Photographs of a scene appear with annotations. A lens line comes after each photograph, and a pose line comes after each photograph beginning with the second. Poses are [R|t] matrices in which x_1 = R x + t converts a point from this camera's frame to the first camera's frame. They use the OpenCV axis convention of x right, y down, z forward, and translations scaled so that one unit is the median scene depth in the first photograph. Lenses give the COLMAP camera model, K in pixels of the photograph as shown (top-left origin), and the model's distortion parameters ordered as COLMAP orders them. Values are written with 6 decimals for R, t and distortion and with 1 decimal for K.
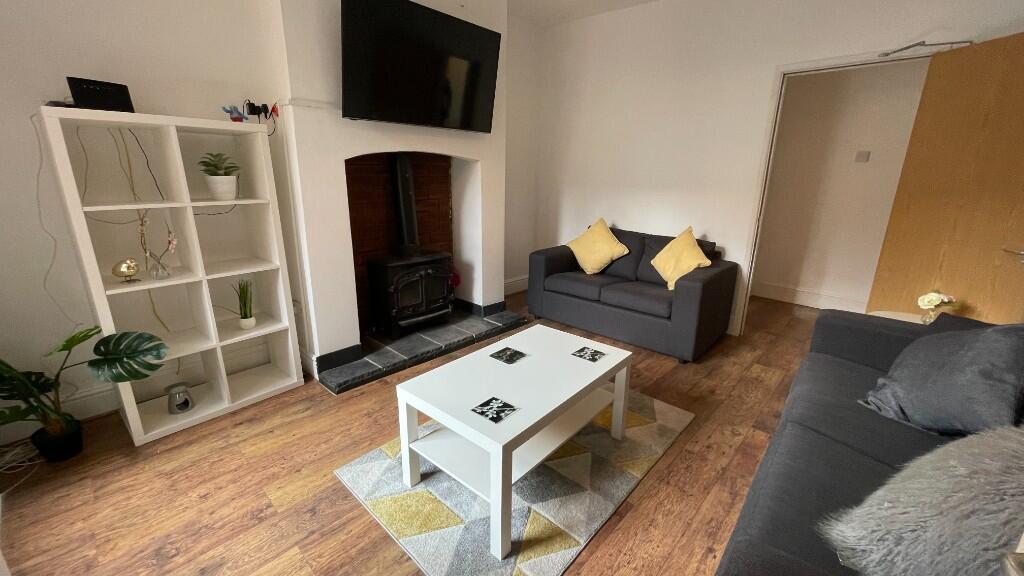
lens RADIAL K [[418.9, 0, 515.4], [0, 418.9, 290.4], [0, 0, 1]] dist [-0.001822, -0.000089]
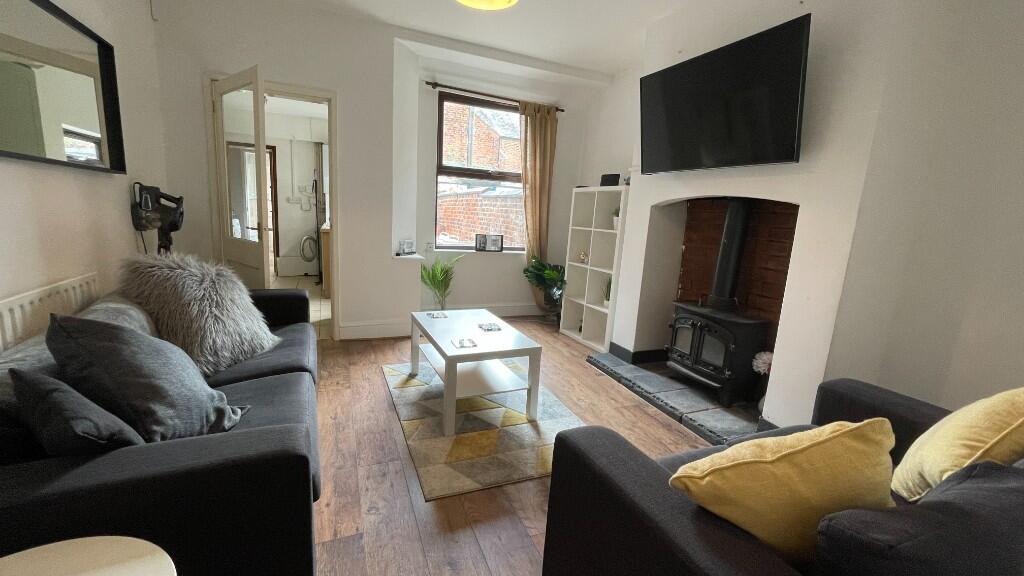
lens RADIAL K [[418.9, 0, 515.4], [0, 418.9, 290.4], [0, 0, 1]] dist [-0.001822, -0.000089]
pose [[-0.418276, 0.124086, -0.899804, 1.071298], [-0.317099, 0.908350, 0.272668, -0.329026], [0.851172, 0.399378, -0.340594, 1.333299]]
